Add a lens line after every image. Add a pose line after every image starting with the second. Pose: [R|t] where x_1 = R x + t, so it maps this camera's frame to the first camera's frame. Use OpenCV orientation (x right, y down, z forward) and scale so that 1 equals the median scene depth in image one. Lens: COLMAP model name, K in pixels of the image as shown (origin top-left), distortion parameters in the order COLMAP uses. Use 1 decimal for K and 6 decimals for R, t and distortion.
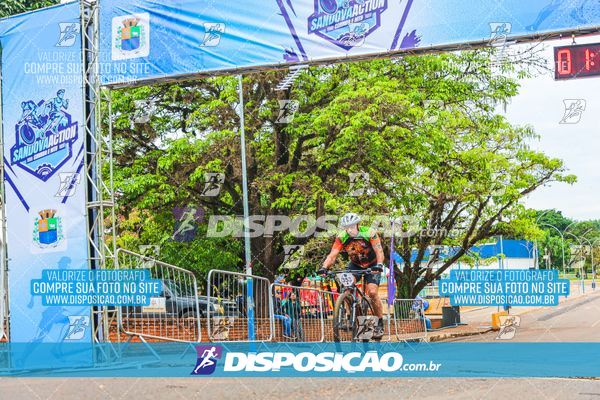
lens RADIAL K [[940.5, 0, 301.3], [0, 940.5, 199.1], [0, 0, 1]] dist [0.004679, 0.027824]
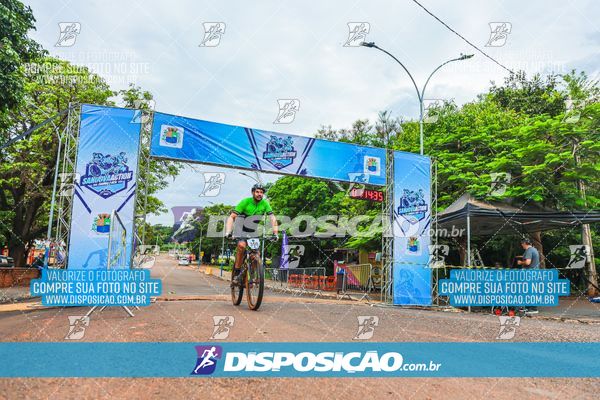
lens RADIAL K [[408.3, 0, 300.4], [0, 408.3, 197.9], [0, 0, 1]] dist [0.027709, 0.003927]
pose [[0.730722, 0.160093, 0.663638, -0.531348], [-0.127472, 0.987014, -0.097746, 0.009862], [-0.670668, -0.013170, 0.741640, 0.147466]]
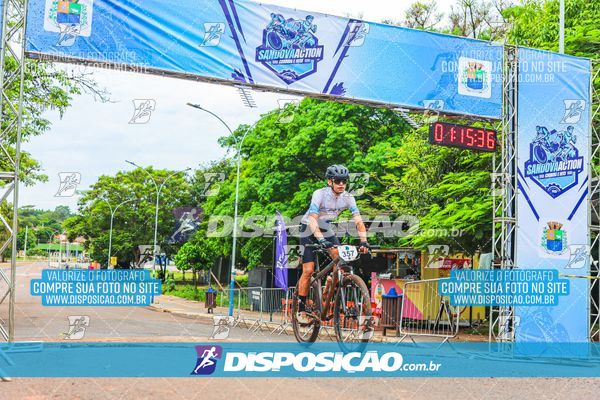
lens RADIAL K [[770.6, 0, 300.7], [0, 770.6, 200.0], [0, 0, 1]] dist [0.038612, 0.006221]
pose [[0.725282, 0.123621, 0.677262, -0.515823], [-0.127655, 0.990835, -0.044152, 0.026303], [-0.676513, -0.054433, 0.734416, 0.223952]]
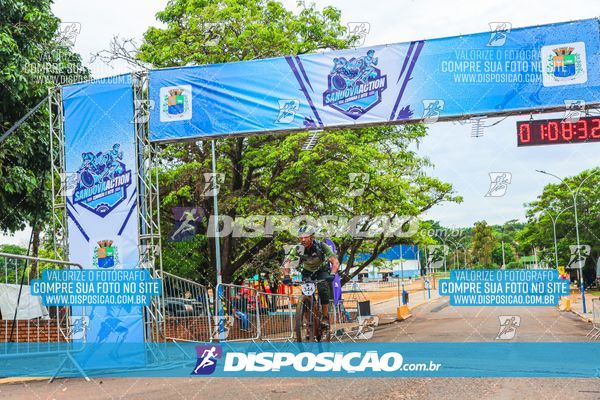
lens RADIAL K [[775.2, 0, 301.1], [0, 775.2, 201.8], [0, 0, 1]] dist [0.018855, 0.046585]
pose [[0.994880, 0.001703, 0.101053, -0.116463], [-0.000628, 0.999943, -0.010665, -0.029107], [-0.101065, 0.010547, 0.994824, -0.047656]]
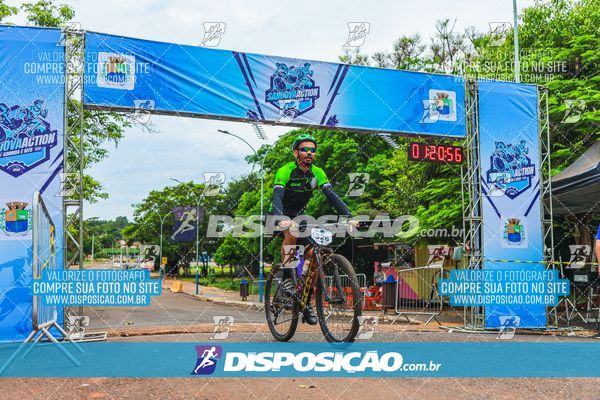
lens RADIAL K [[639.3, 0, 300.4], [0, 639.3, 199.0], [0, 0, 1]] dist [0.050835, -0.002775]
pose [[0.747973, 0.094783, 0.656927, -0.528866], [-0.084894, 0.995284, -0.046943, 0.014999], [-0.658278, -0.020657, 0.752491, 0.187927]]
